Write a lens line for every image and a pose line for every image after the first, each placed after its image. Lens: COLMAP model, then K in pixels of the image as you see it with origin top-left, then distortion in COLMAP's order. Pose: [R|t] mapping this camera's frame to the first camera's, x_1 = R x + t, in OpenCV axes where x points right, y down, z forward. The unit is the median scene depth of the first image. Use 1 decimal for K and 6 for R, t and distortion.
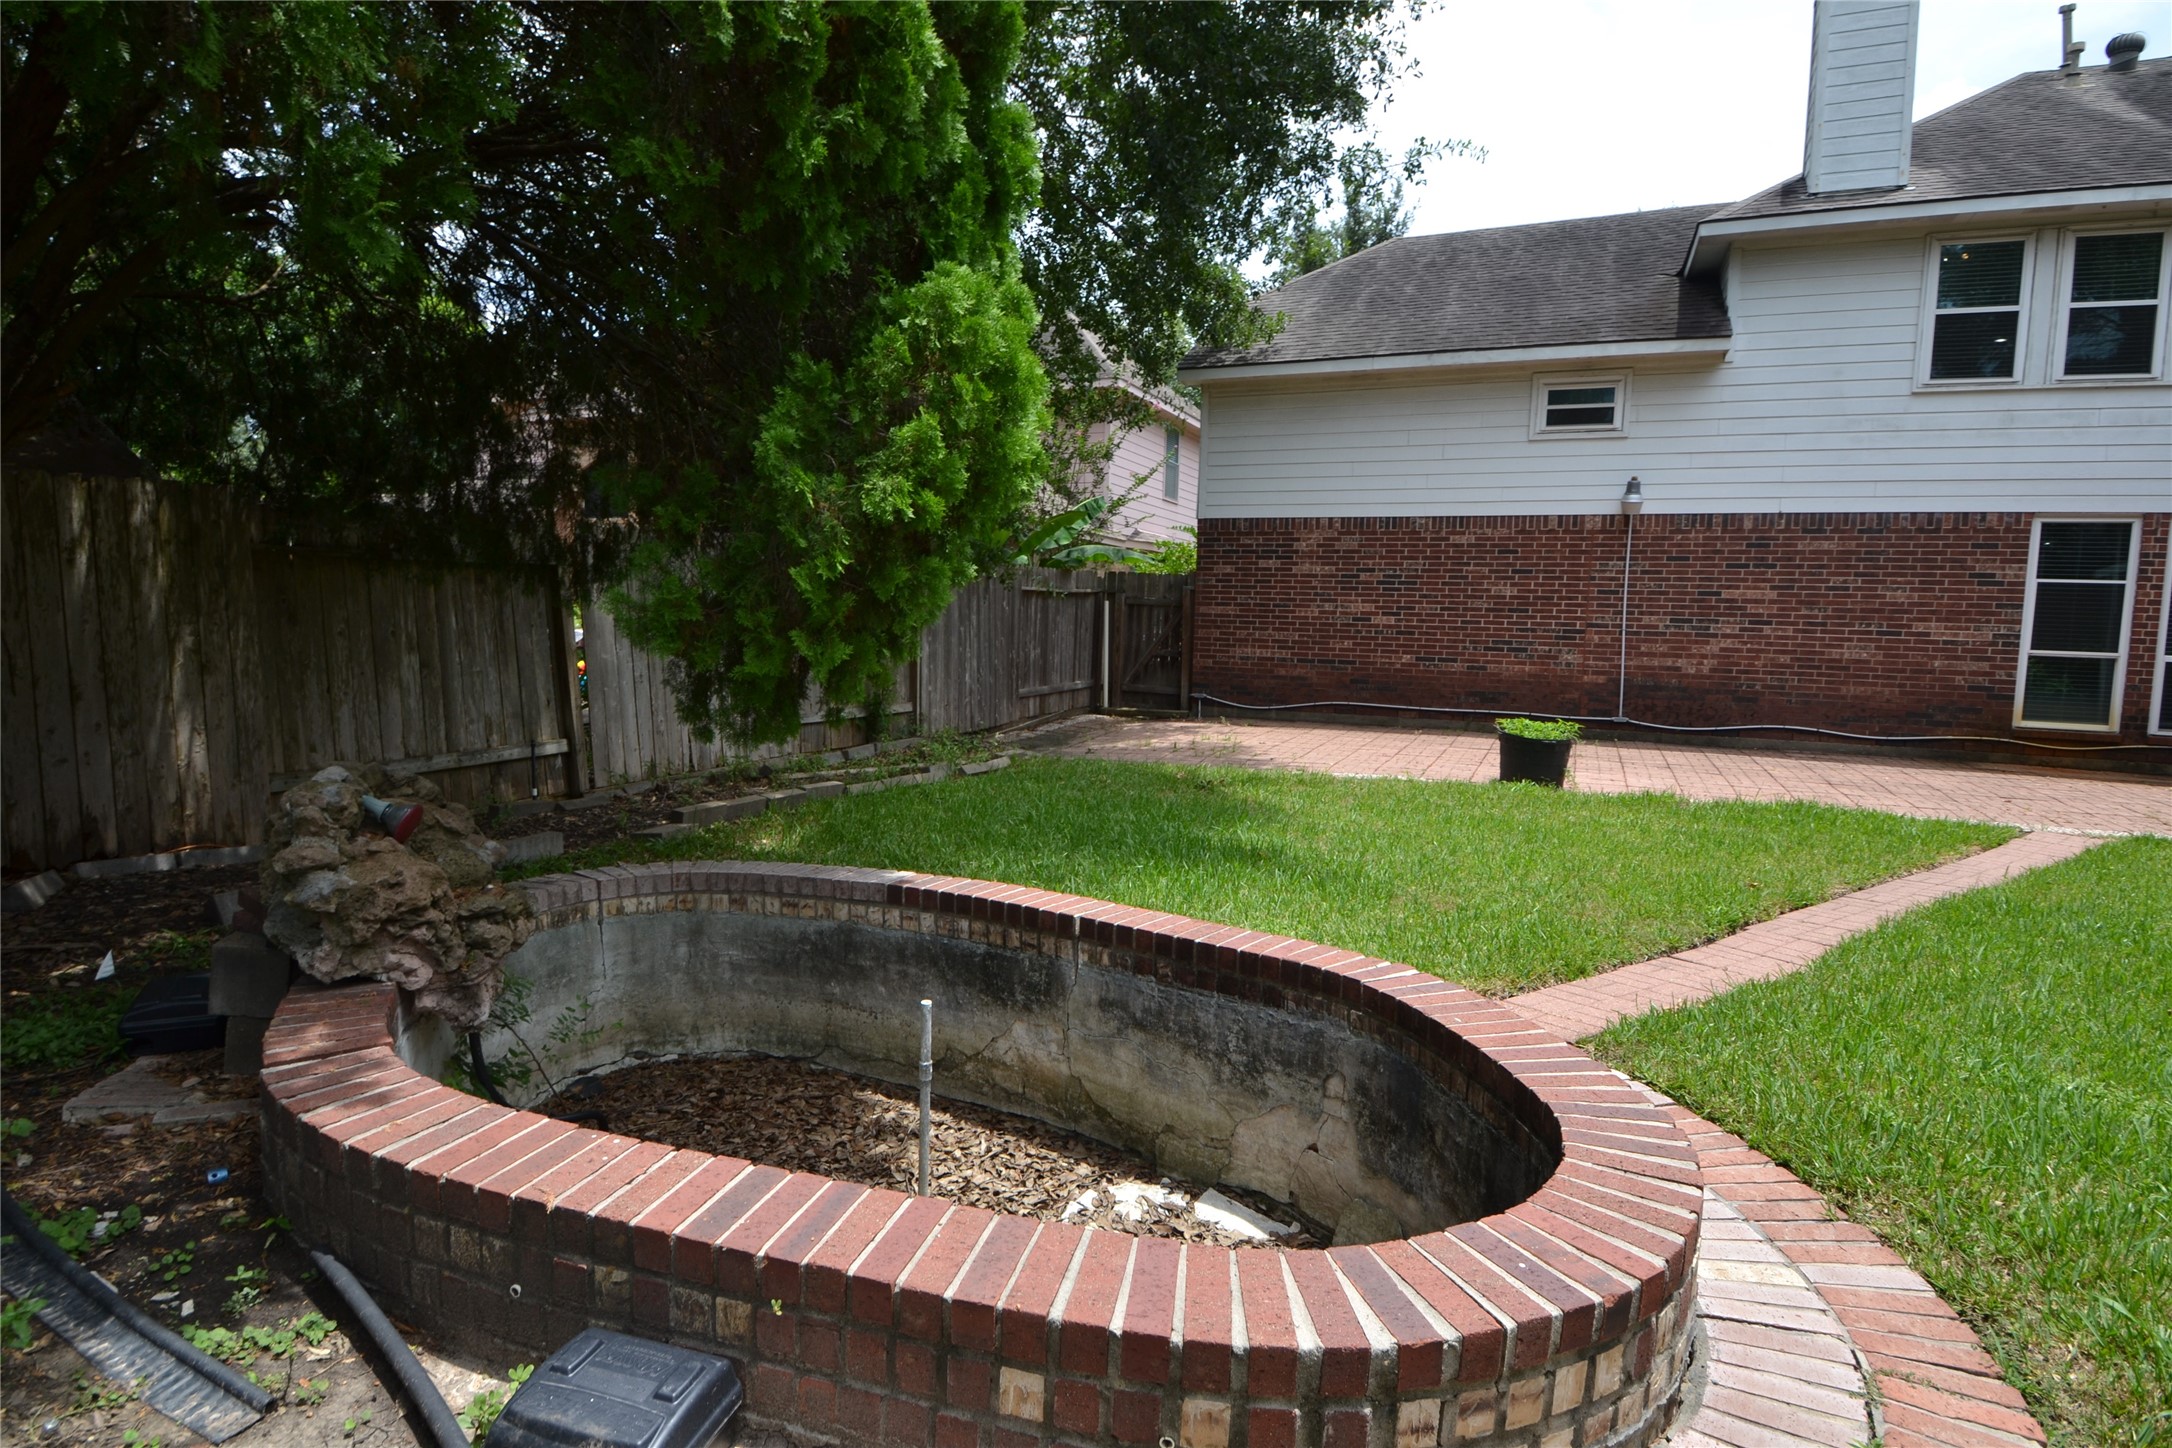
lens RADIAL K [[1151.2, 0, 1062.6], [0, 1151.2, 726.7], [0, 0, 1]] dist [0.000482, -0.020019]
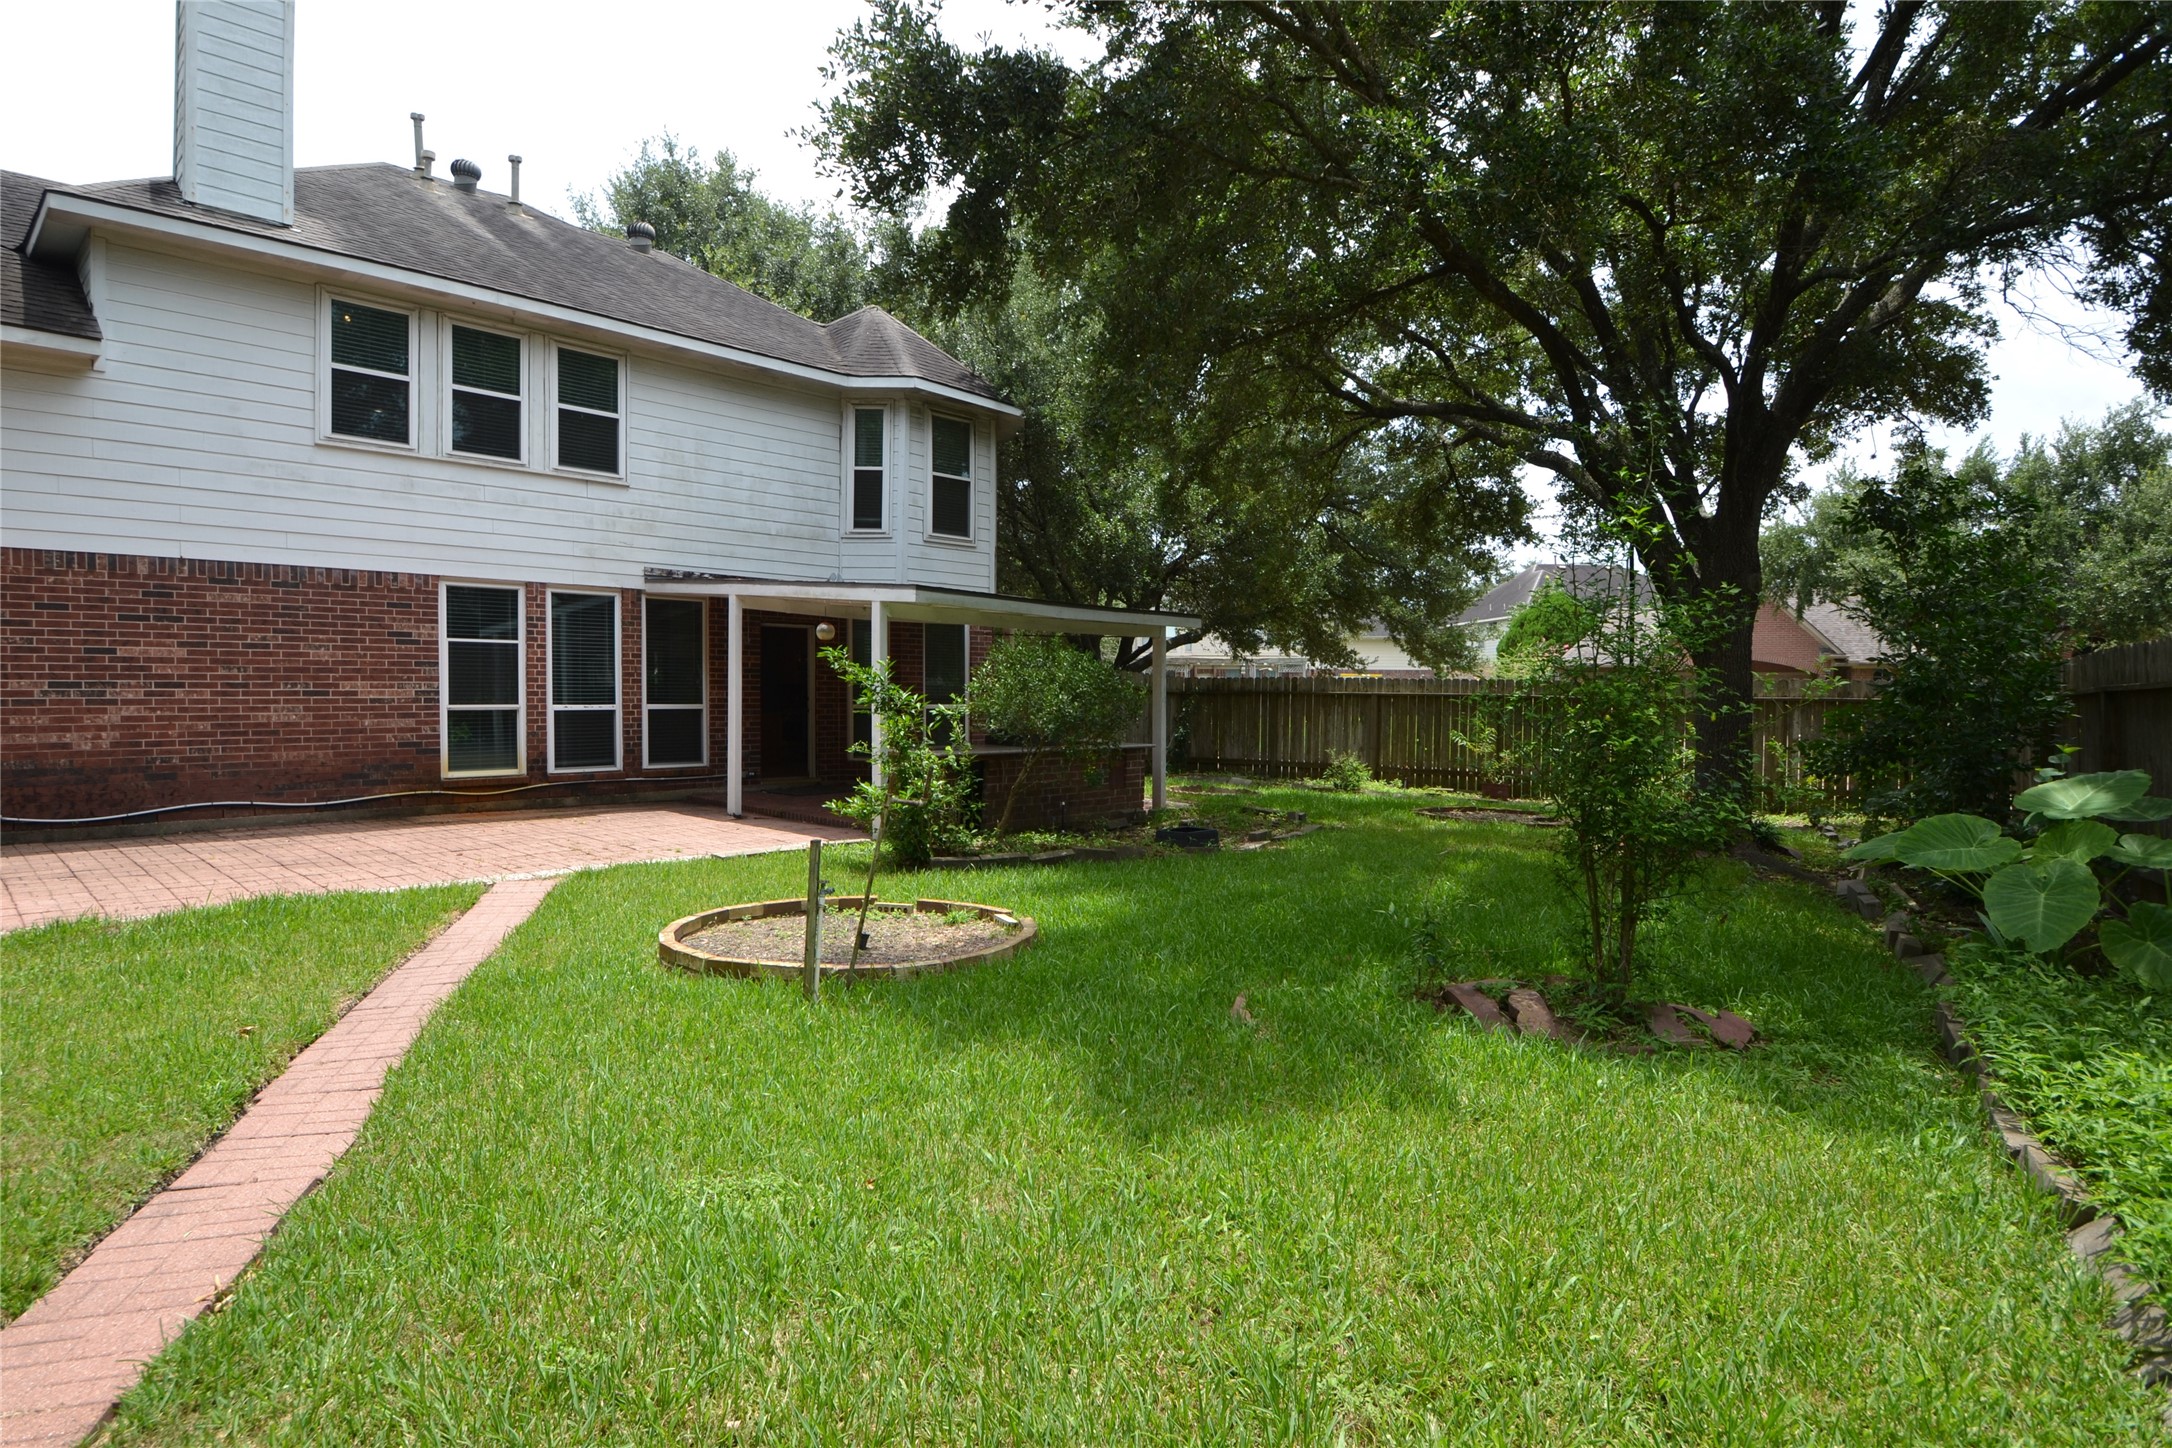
lens RADIAL K [[1151.2, 0, 1062.6], [0, 1151.2, 726.7], [0, 0, 1]] dist [0.000482, -0.020019]
pose [[0.337525, -0.054935, 0.939712, 0.034529], [0.098190, 0.994904, 0.022894, -0.014961], [-0.936181, 0.084543, 0.341199, 0.097737]]
